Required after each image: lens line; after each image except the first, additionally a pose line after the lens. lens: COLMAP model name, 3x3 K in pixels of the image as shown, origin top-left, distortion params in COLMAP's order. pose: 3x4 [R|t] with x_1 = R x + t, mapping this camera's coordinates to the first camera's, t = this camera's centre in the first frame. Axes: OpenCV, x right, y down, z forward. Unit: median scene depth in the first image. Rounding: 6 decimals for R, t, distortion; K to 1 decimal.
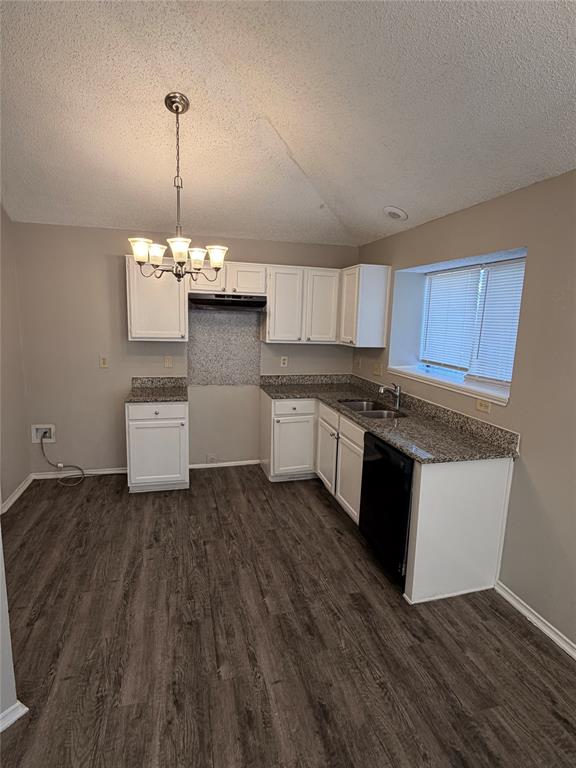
lens RADIAL K [[411.7, 0, 287.0], [0, 411.7, 385.0], [0, 0, 1]] dist [0.004330, 0.000856]
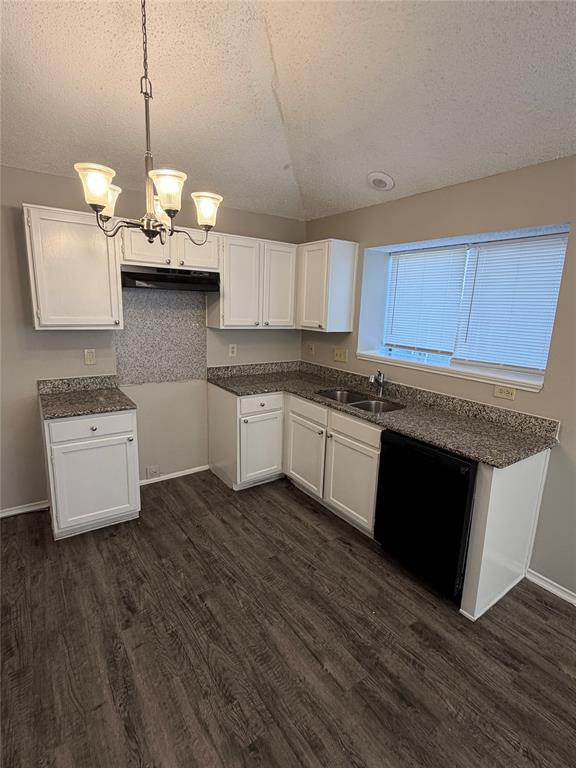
lens RADIAL K [[380.4, 0, 288.0], [0, 380.4, 384.0], [0, 0, 1]] dist [0.000487, 0.000218]
pose [[0.938958, -0.068053, 0.337233, -0.219000], [0.050197, 0.996850, 0.061399, -0.036626], [-0.340349, -0.040723, 0.939417, 0.256540]]
